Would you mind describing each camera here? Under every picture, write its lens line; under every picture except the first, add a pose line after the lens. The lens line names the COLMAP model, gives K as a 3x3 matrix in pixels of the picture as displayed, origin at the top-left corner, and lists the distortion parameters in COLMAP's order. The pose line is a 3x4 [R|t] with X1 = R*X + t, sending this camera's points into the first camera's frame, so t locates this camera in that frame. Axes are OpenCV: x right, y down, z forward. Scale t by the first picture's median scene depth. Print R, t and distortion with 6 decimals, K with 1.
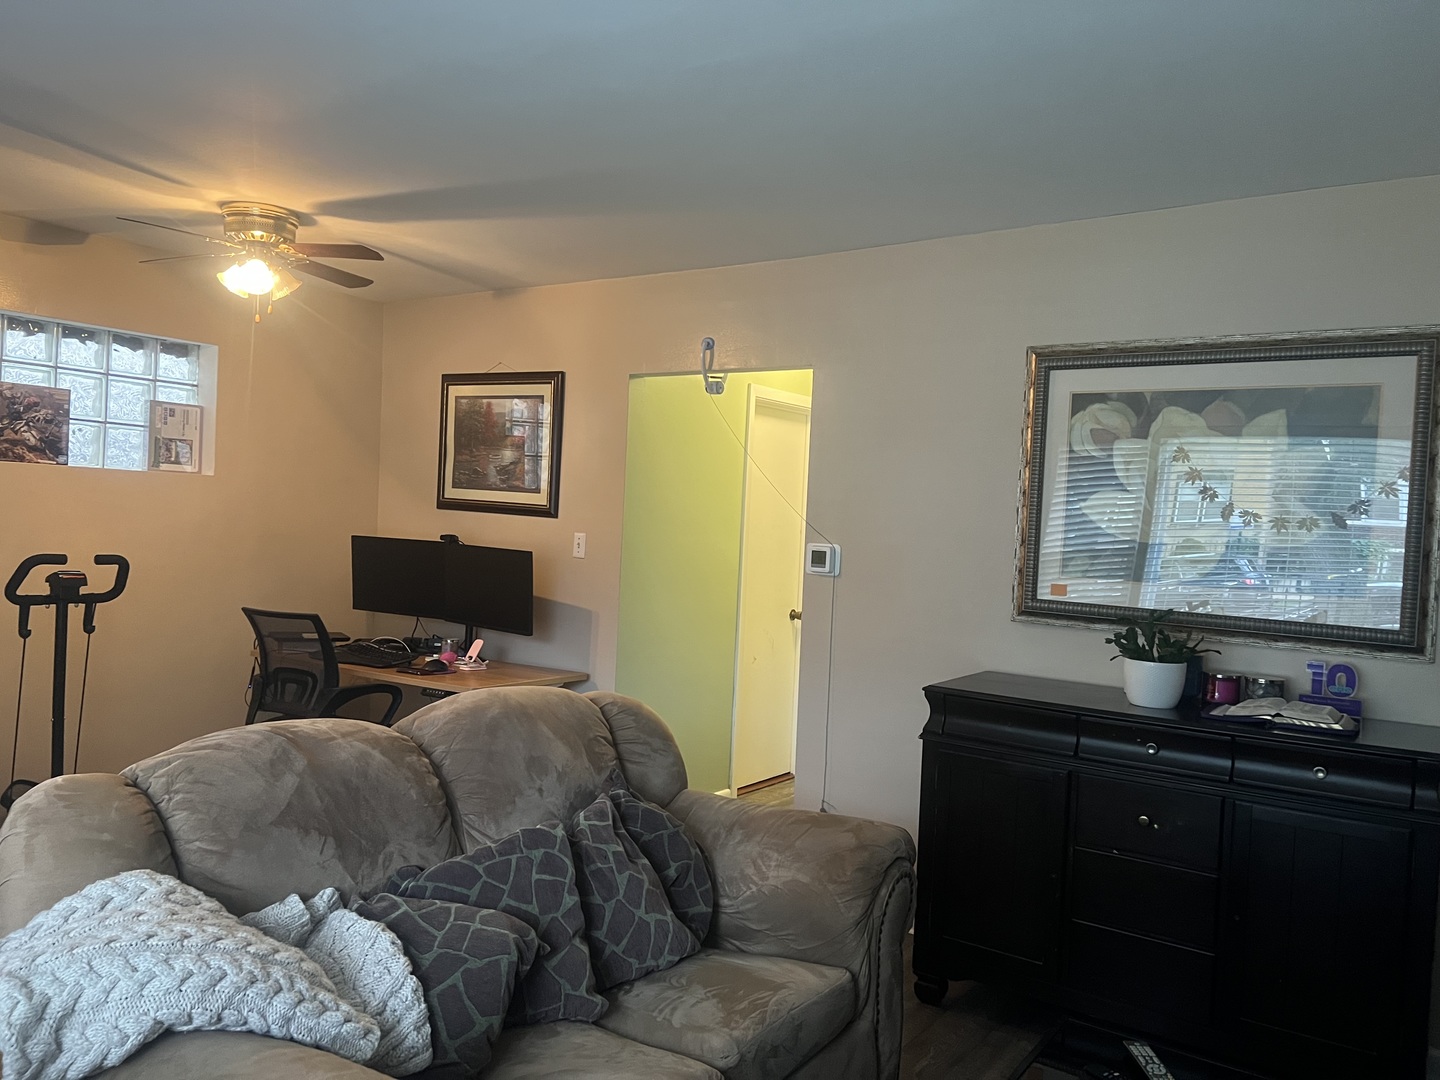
lens RADIAL K [[1077.6, 0, 719.6], [0, 1077.6, 542.2], [0, 0, 1]] dist [0.002109, -0.000500]
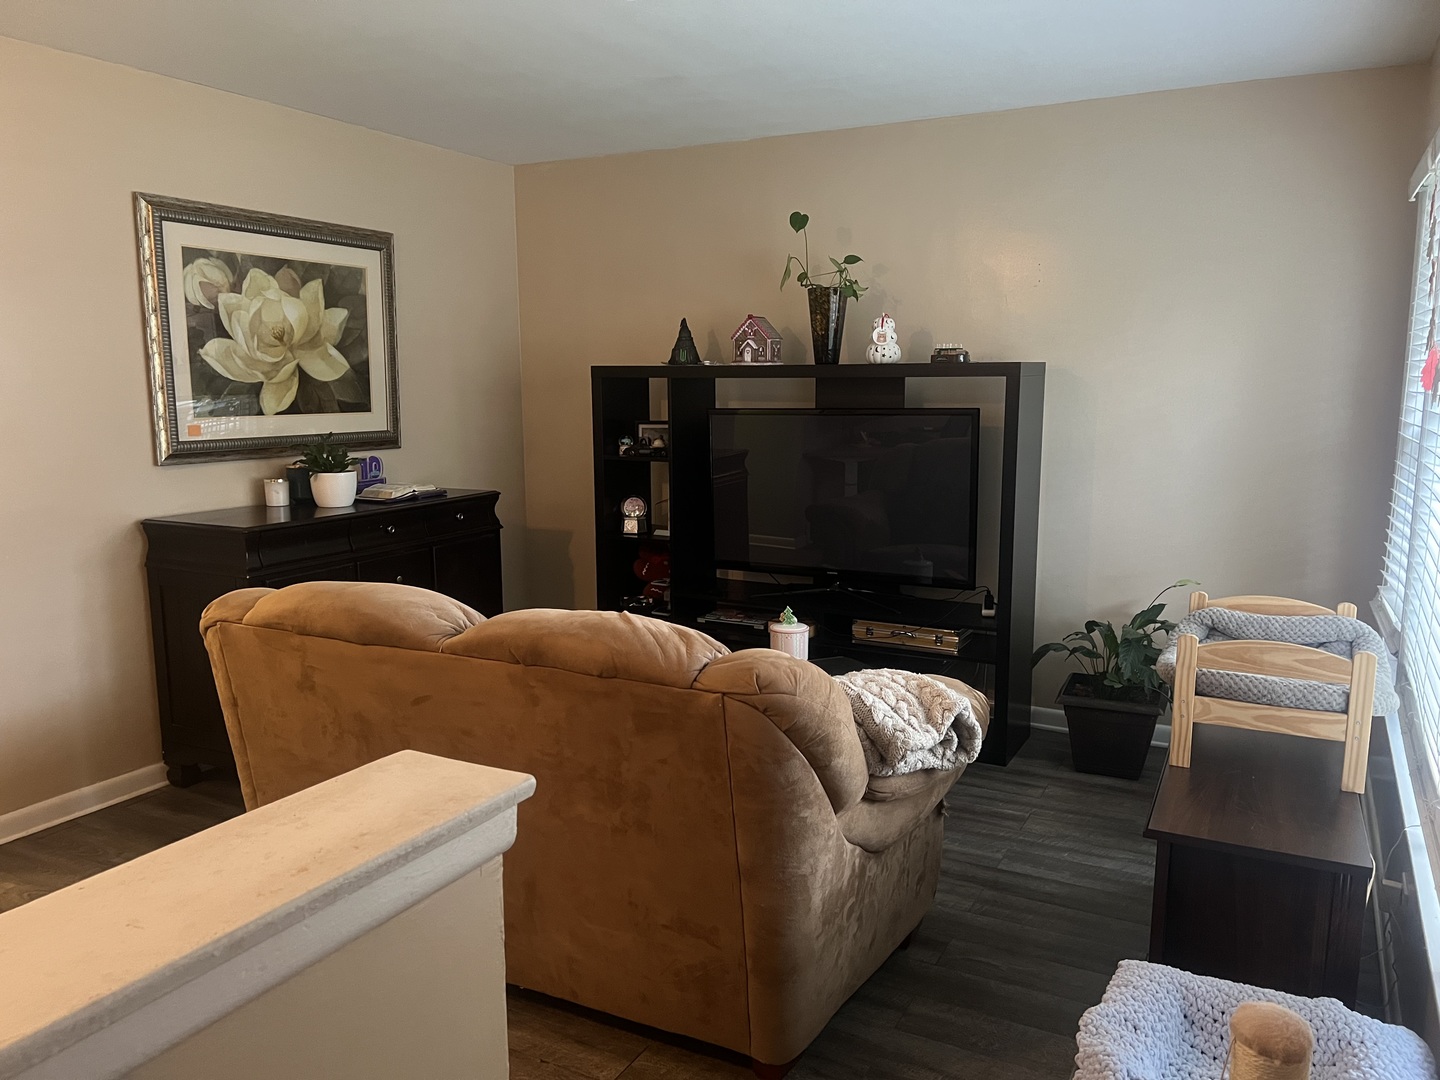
lens RADIAL K [[1077.6, 0, 719.3], [0, 1077.6, 541.6], [0, 0, 1]] dist [0.002109, -0.000500]
pose [[-0.141121, -0.197709, 0.970049, -0.860572], [0.013721, 0.979371, 0.201605, -0.059880], [-0.989897, 0.041761, -0.135497, 0.637348]]
